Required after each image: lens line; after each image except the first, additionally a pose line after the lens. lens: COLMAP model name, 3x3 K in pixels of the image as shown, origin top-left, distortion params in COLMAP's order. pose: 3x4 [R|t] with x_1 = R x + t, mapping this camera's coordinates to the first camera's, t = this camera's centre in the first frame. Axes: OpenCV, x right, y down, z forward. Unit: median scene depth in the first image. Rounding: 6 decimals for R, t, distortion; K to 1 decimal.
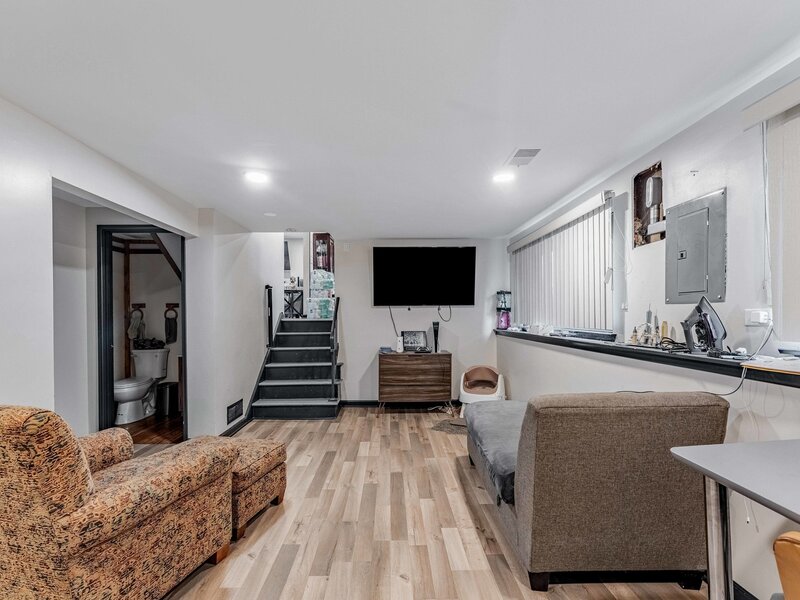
lens RADIAL K [[369.2, 0, 398.1], [0, 369.2, 316.9], [0, 0, 1]] dist [-0.000245, -0.000166]
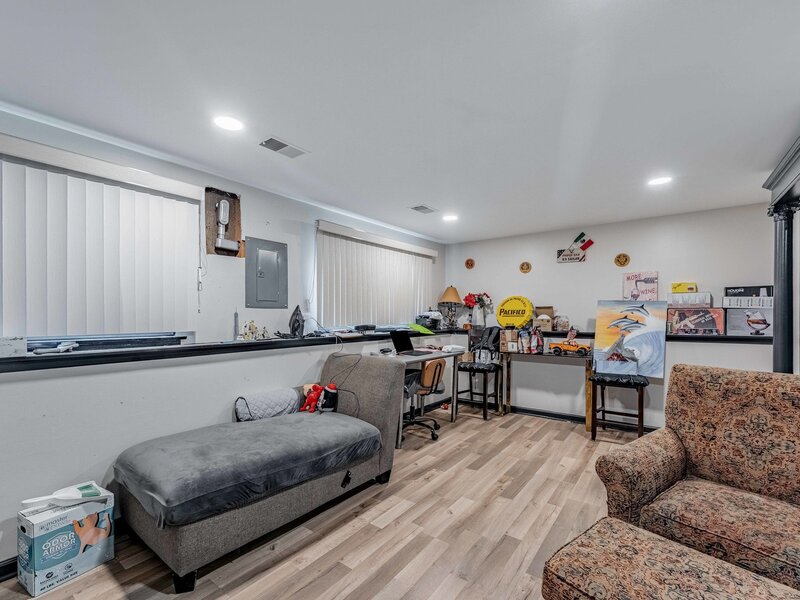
lens RADIAL K [[369.2, 0, 398.1], [0, 369.2, 316.9], [0, 0, 1]] dist [-0.000245, -0.000166]
pose [[-0.789382, 0.006023, 0.613872, -0.539892], [0.007492, 0.999972, -0.000177, 0.002996], [-0.613856, 0.004460, -0.789405, 1.783507]]
